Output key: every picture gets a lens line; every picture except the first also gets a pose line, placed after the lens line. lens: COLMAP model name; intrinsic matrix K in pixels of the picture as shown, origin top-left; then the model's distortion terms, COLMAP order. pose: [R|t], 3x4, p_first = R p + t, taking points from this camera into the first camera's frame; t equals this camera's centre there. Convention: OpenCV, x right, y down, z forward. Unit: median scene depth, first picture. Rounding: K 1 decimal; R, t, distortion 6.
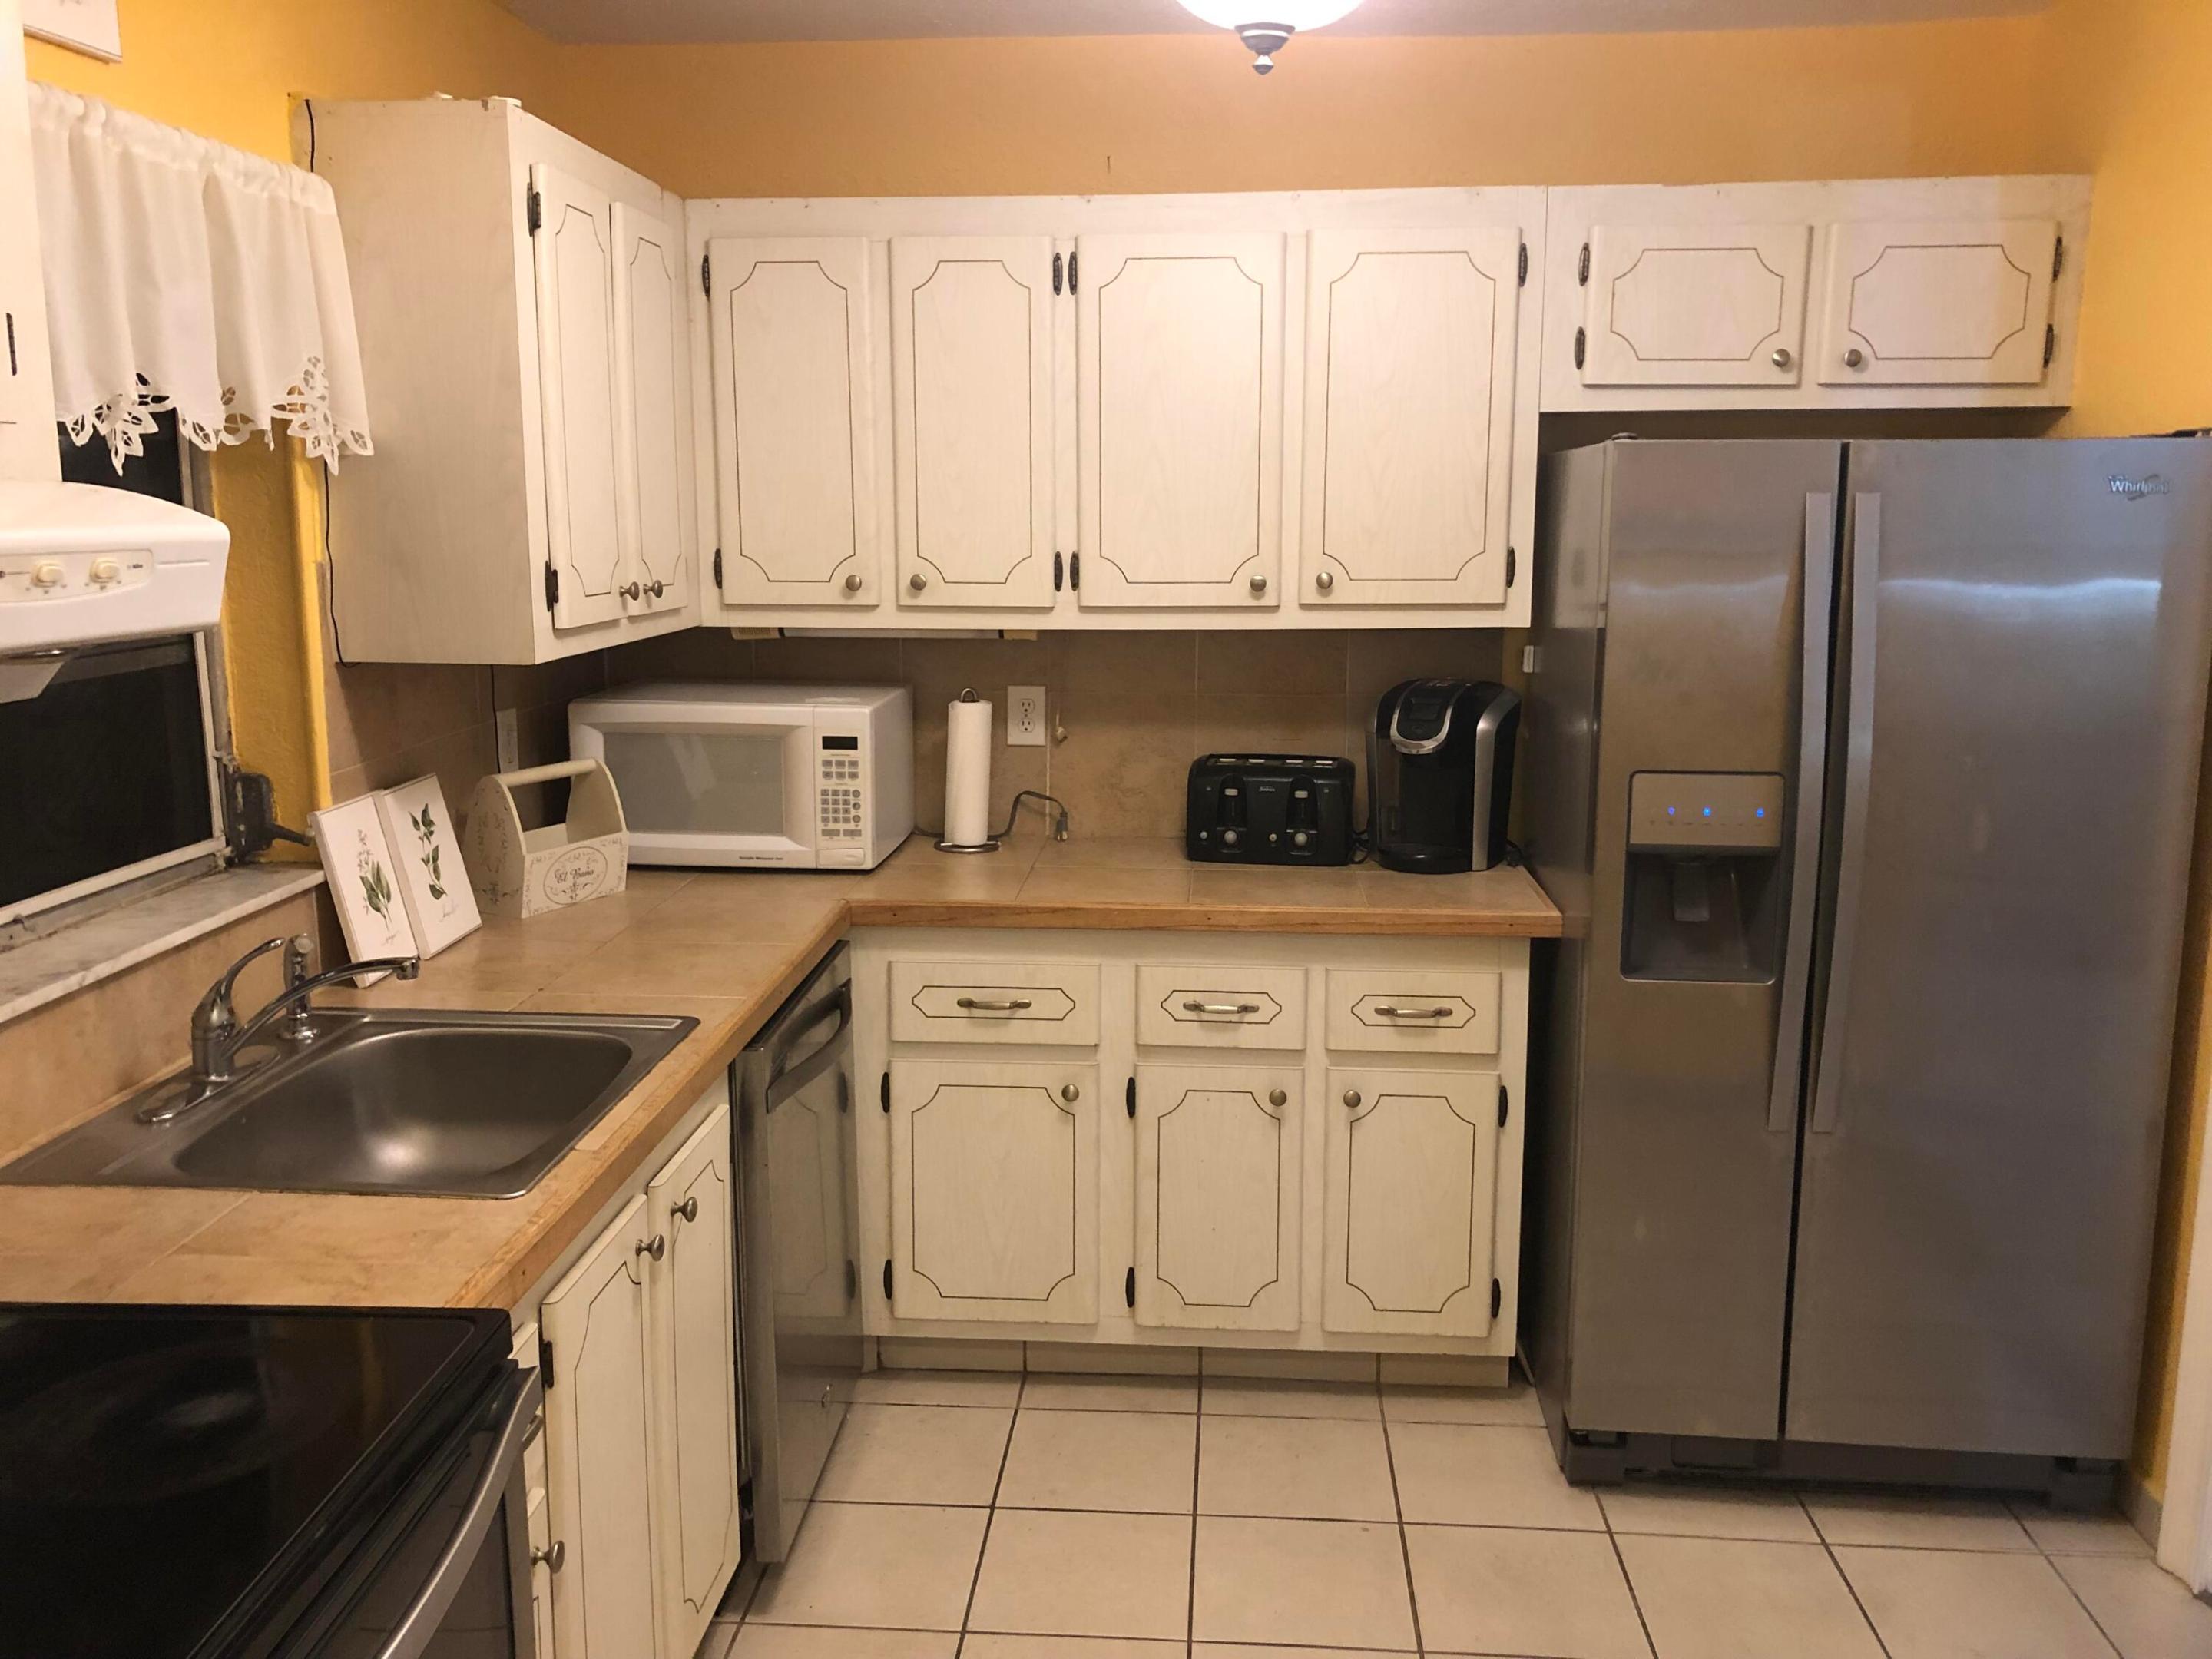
lens RADIAL K [[1829.4, 0, 1094.7], [0, 1829.4, 832.3], [0, 0, 1]] dist [0.041433, -0.038168]
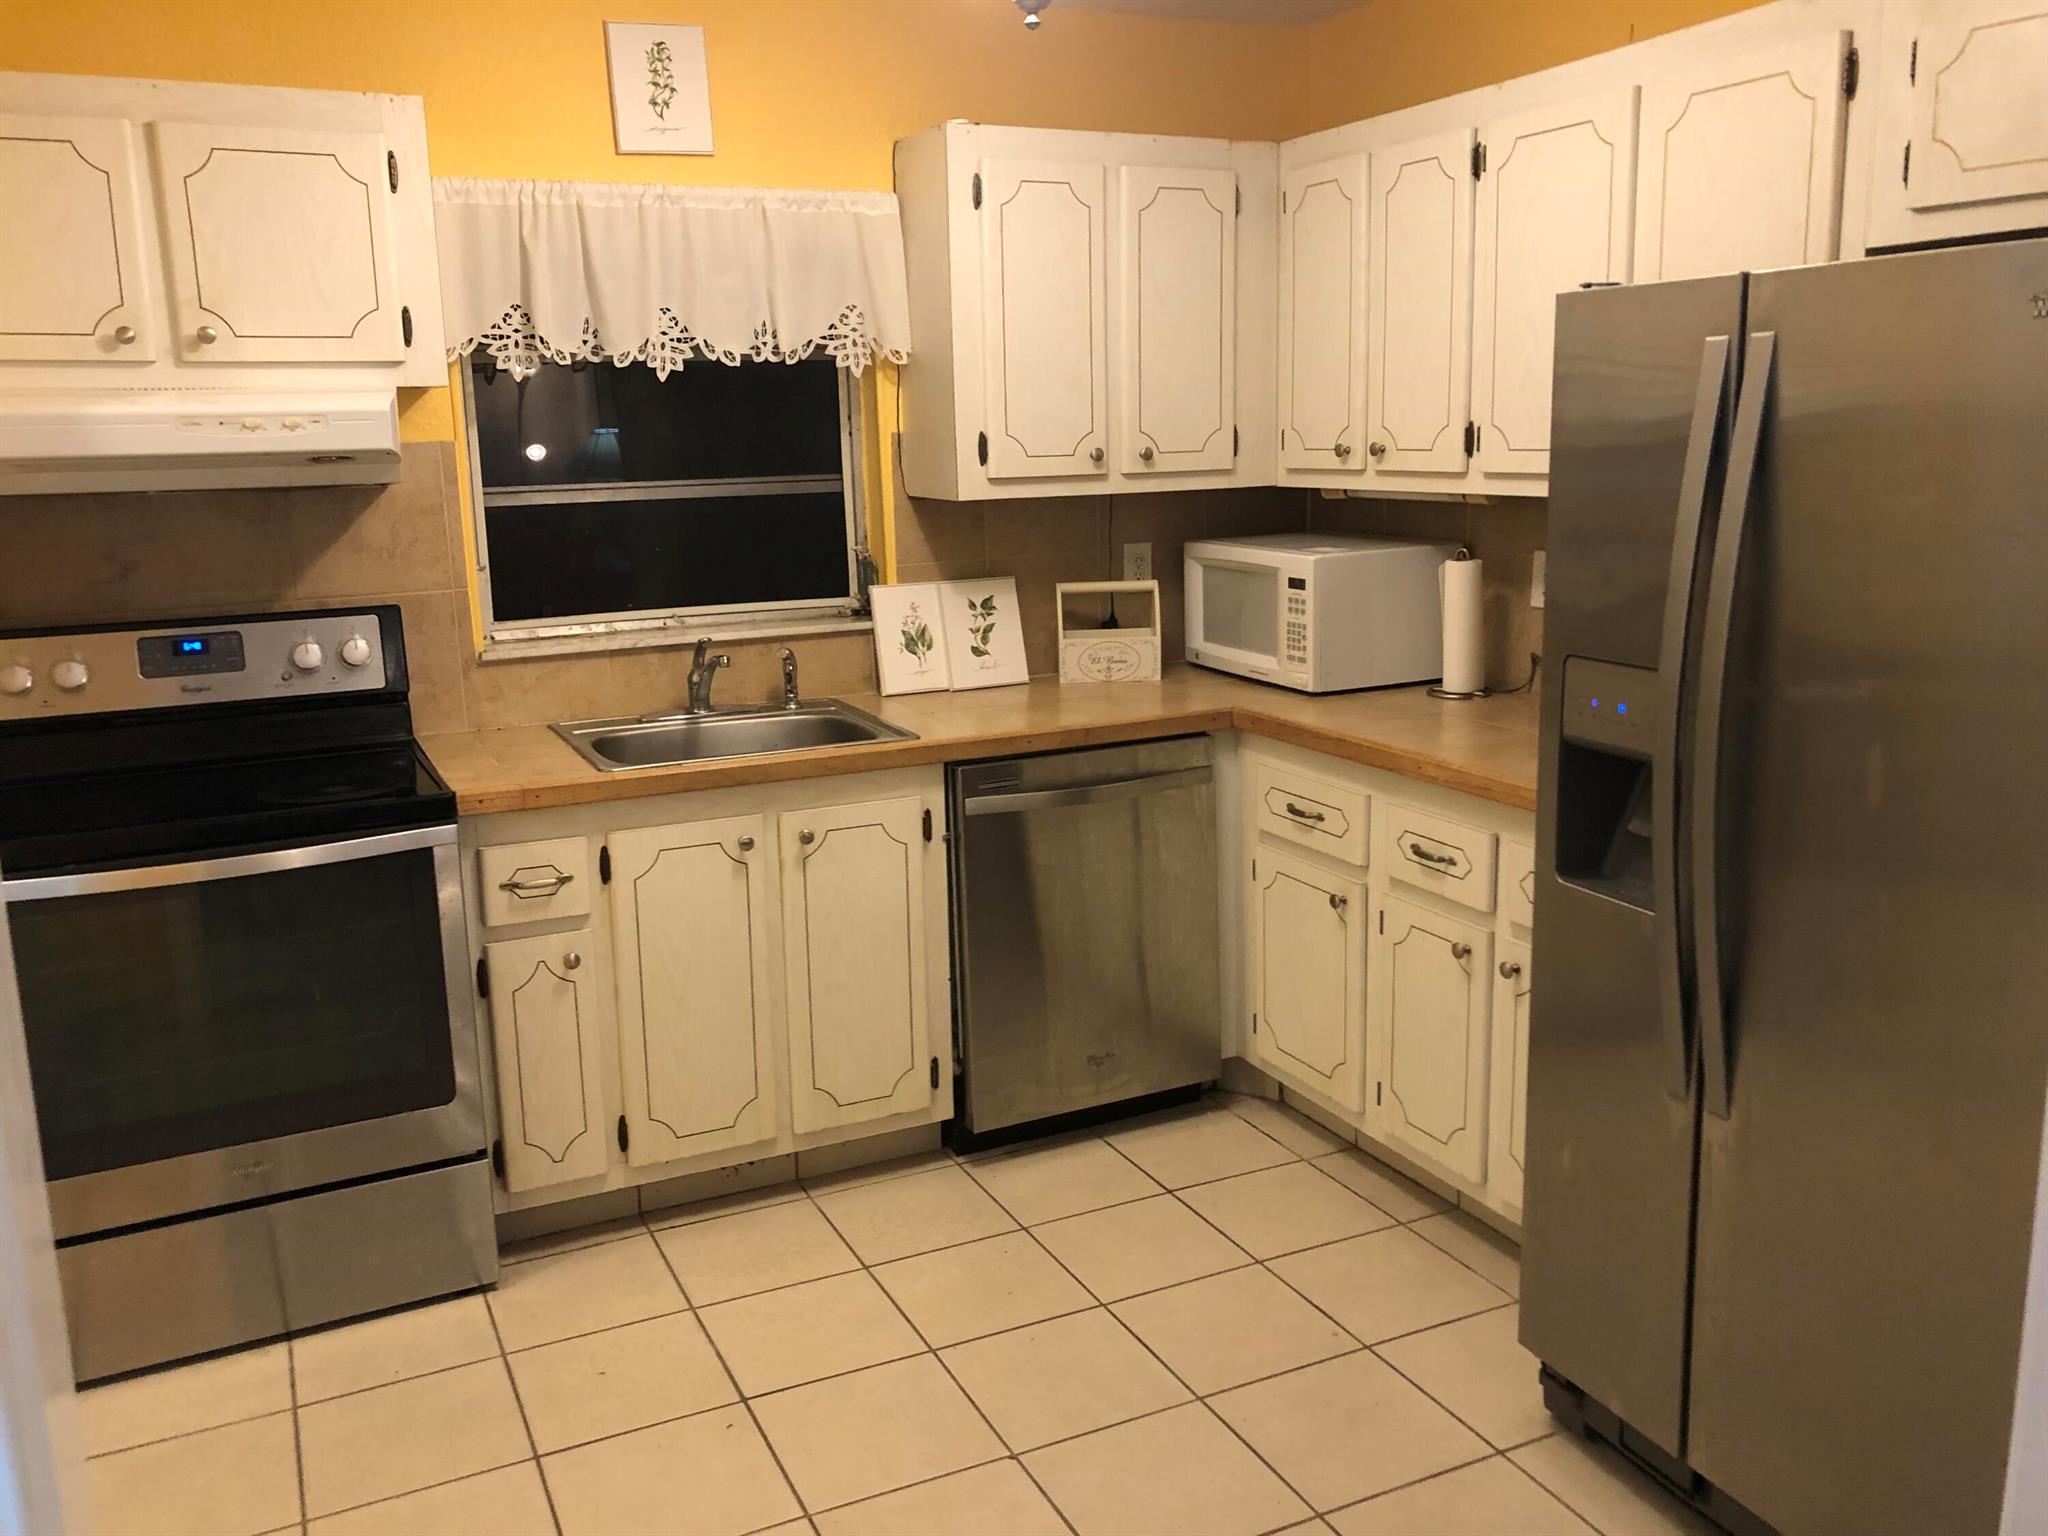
lens RADIAL K [[1693.8, 0, 1010.8], [0, 1693.8, 764.5], [0, 0, 1]] dist [0.041433, -0.038168]
pose [[0.493311, 0.164207, -0.854213, 0.800057], [-0.134794, 0.984589, 0.111425, -0.032969], [0.859345, 0.060176, 0.507843, 0.296684]]
